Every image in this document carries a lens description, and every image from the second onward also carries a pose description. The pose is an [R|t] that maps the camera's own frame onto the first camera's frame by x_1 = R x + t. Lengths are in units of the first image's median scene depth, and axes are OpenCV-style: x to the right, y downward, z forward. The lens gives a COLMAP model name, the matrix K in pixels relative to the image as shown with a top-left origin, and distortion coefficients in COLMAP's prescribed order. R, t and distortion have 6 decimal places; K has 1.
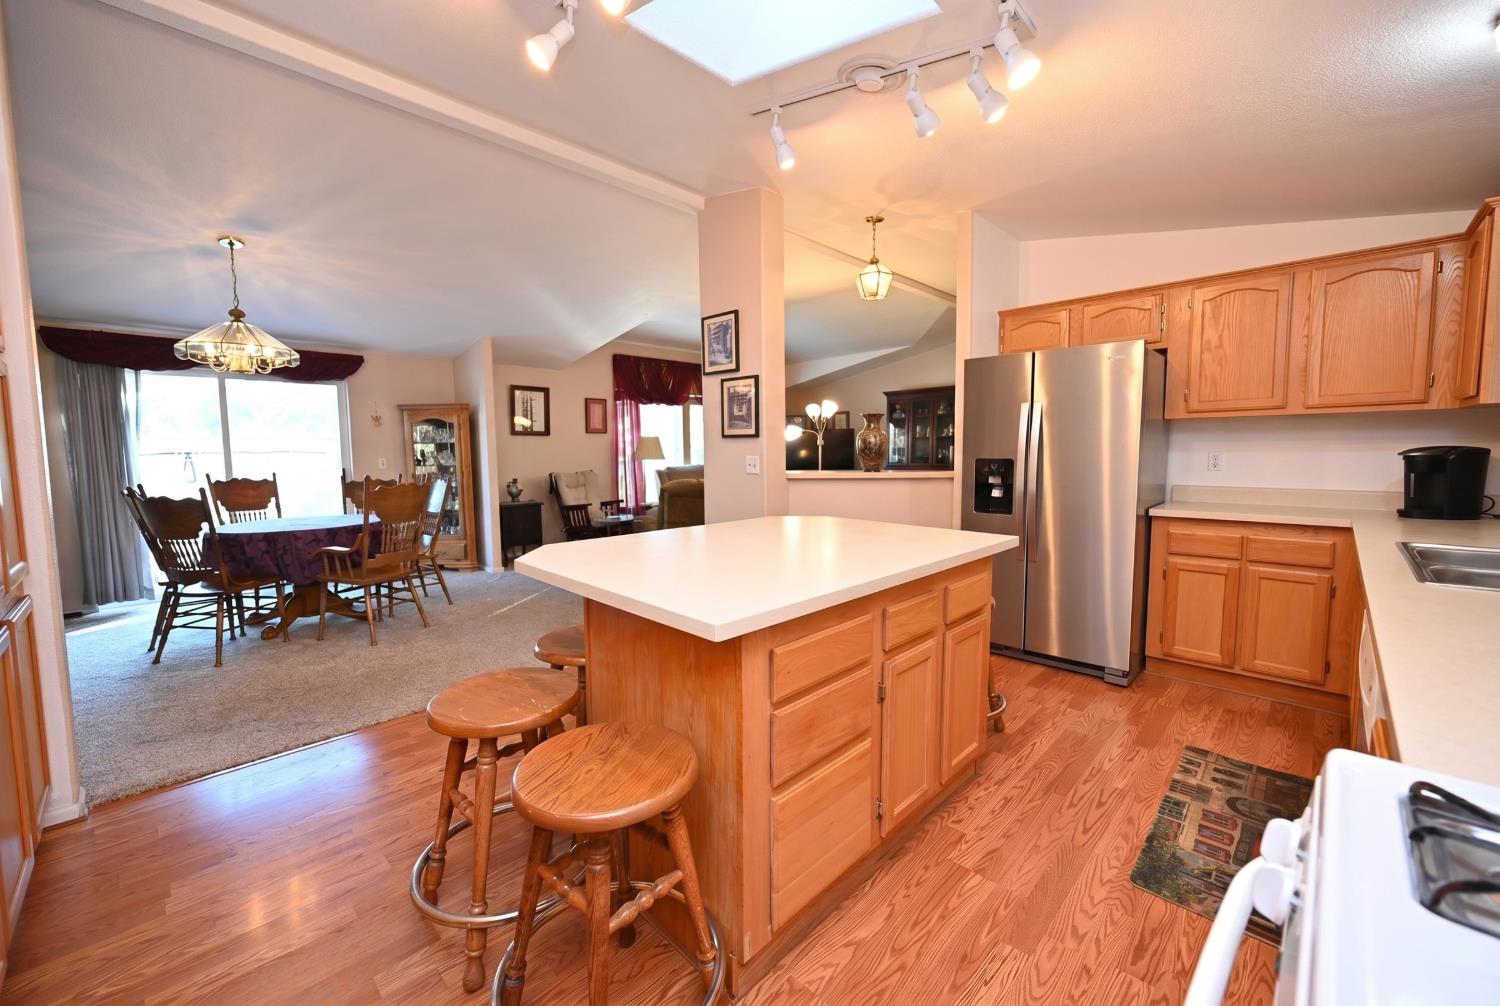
lens RADIAL K [[593.8, 0, 746.5], [0, 593.8, 498.0], [0, 0, 1]] dist [-0.003686, 0.000437]
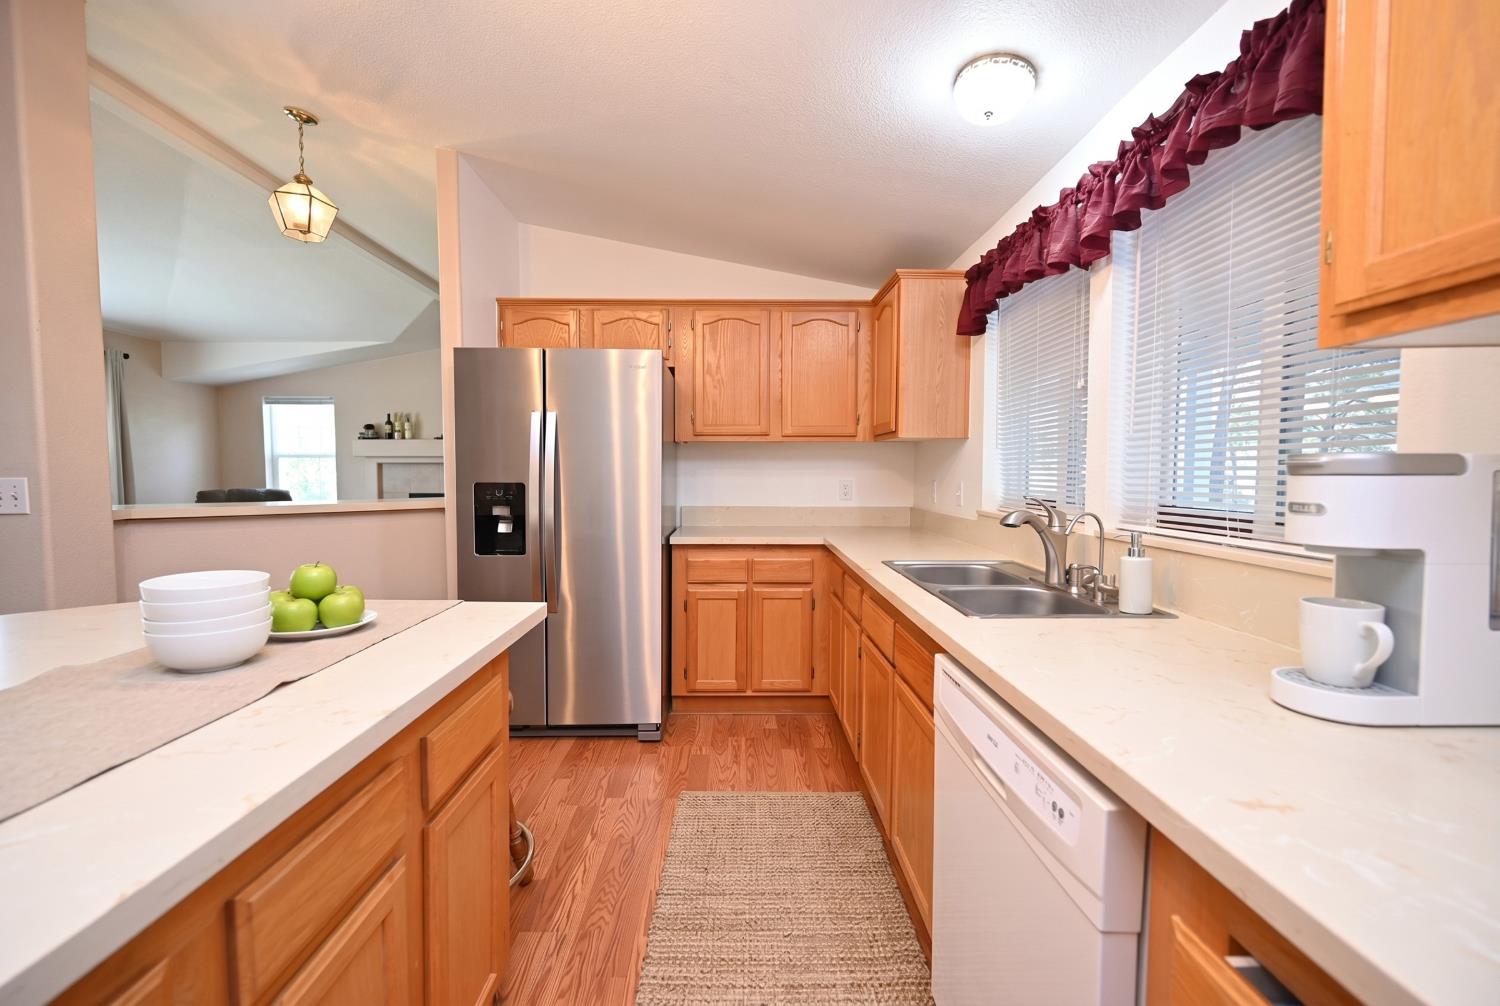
lens RADIAL K [[593.8, 0, 743.5], [0, 593.8, 500.0], [0, 0, 1]] dist [-0.003686, 0.000437]
pose [[0.700362, -0.021165, 0.713474, 0.104007], [0.046711, 0.998777, -0.016225, -0.018443], [-0.712258, 0.044690, 0.700494, 0.271193]]
